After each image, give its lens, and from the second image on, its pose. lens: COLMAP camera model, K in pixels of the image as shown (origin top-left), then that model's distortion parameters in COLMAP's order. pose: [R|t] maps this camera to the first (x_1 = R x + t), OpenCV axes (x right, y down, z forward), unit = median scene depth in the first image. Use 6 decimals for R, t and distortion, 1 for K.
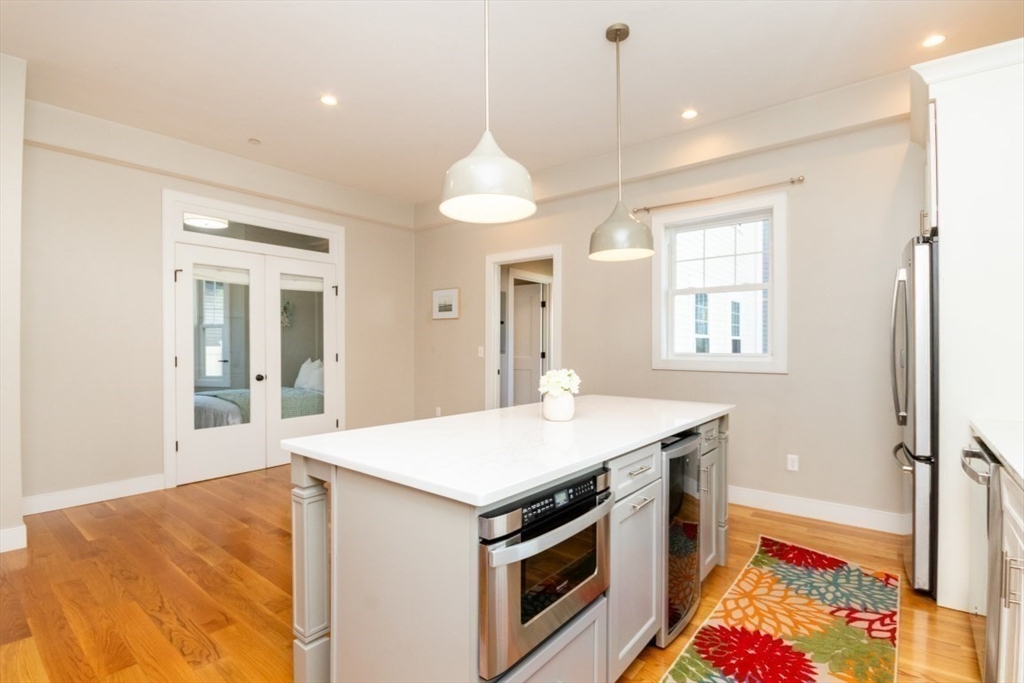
lens RADIAL K [[499.9, 0, 507.4], [0, 499.9, 342.5], [0, 0, 1]] dist [0.002452, -0.000584]
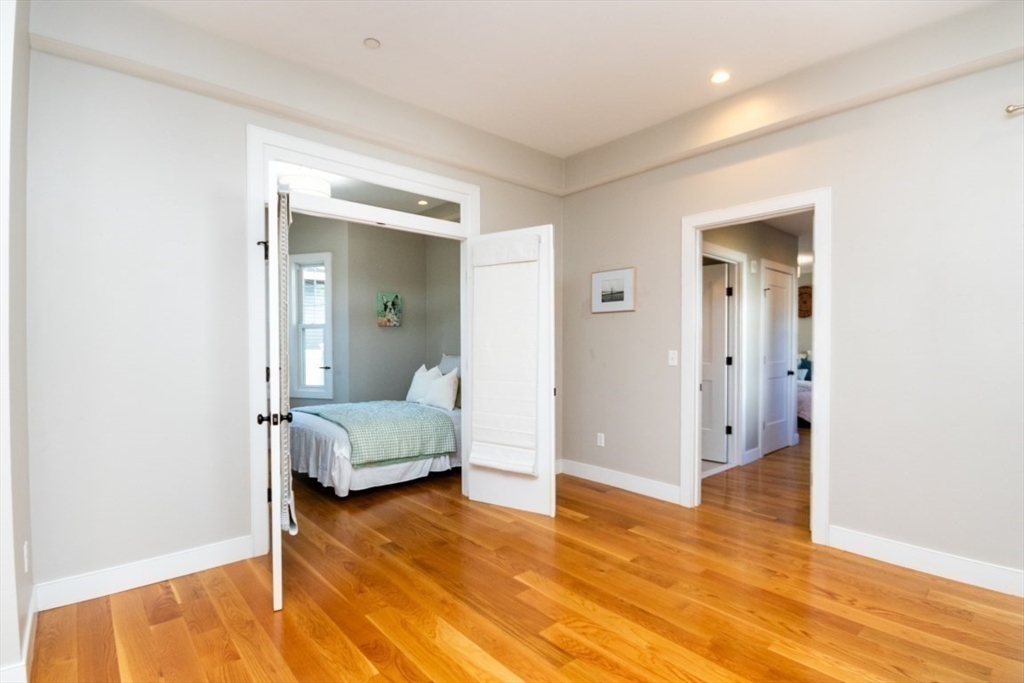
lens RADIAL K [[499.9, 0, 508.6], [0, 499.9, 345.2], [0, 0, 1]] dist [0.002452, -0.000584]
pose [[0.987508, -0.004740, -0.157499, -0.156370], [0.005279, 0.999982, 0.003005, -0.002072], [0.157482, -0.003799, 0.987515, 0.261733]]
